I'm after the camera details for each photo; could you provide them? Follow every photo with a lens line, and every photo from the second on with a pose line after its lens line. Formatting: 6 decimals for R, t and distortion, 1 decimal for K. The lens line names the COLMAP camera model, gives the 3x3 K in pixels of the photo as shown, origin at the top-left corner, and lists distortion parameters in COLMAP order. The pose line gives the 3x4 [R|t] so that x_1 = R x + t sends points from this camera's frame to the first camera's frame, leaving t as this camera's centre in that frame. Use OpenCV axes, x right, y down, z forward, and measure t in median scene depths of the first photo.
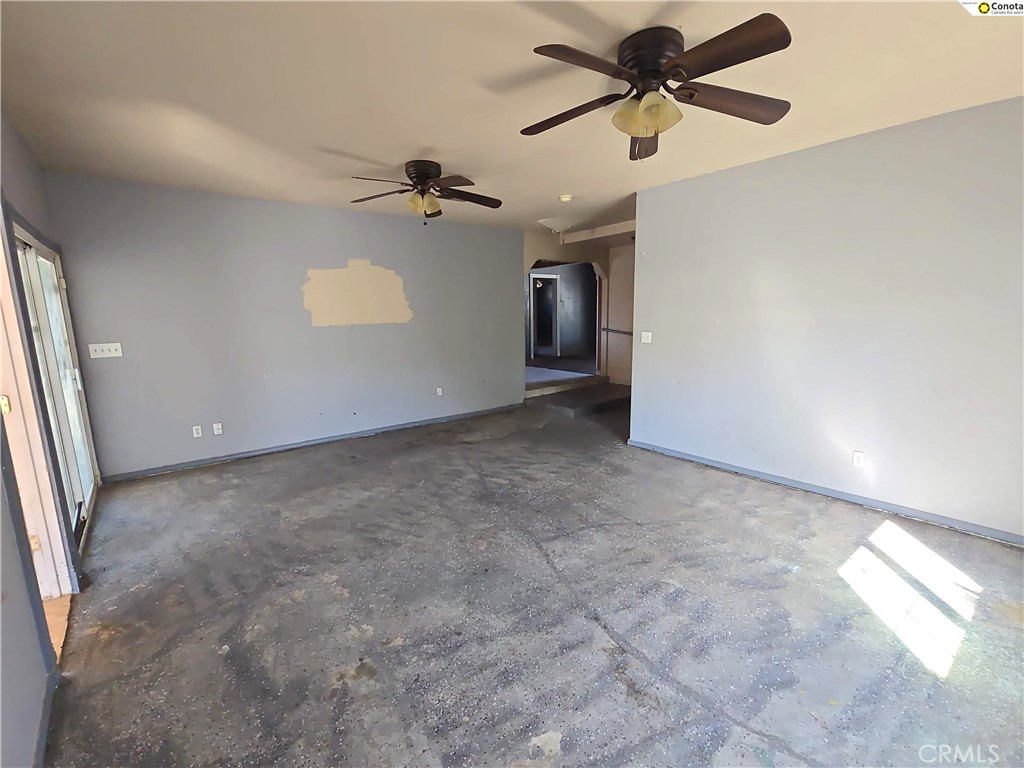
lens RADIAL K [[464.6, 0, 514.1], [0, 464.6, 389.2], [0, 0, 1]] dist [-0.000072, -0.001006]
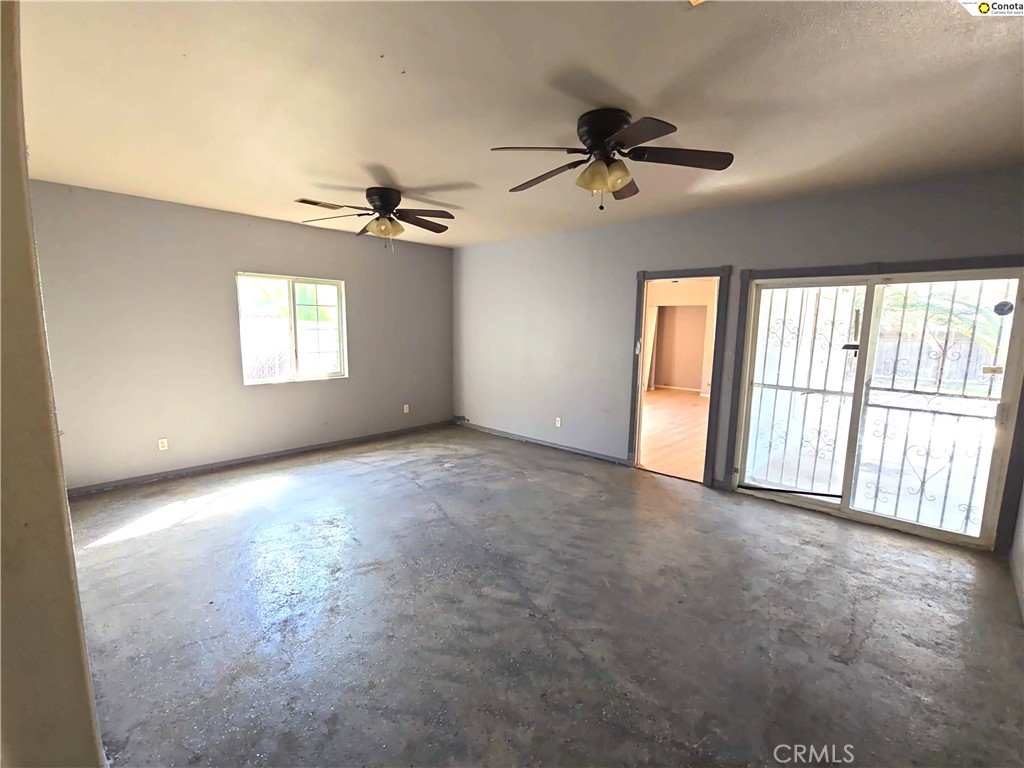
lens RADIAL K [[464.6, 0, 509.4], [0, 464.6, 389.6], [0, 0, 1]] dist [-0.000072, -0.001006]
pose [[-0.990189, 0.020804, -0.138180, 0.047823], [-0.022309, 0.952636, 0.303293, -0.383397], [0.137945, 0.303400, -0.942825, 2.121715]]
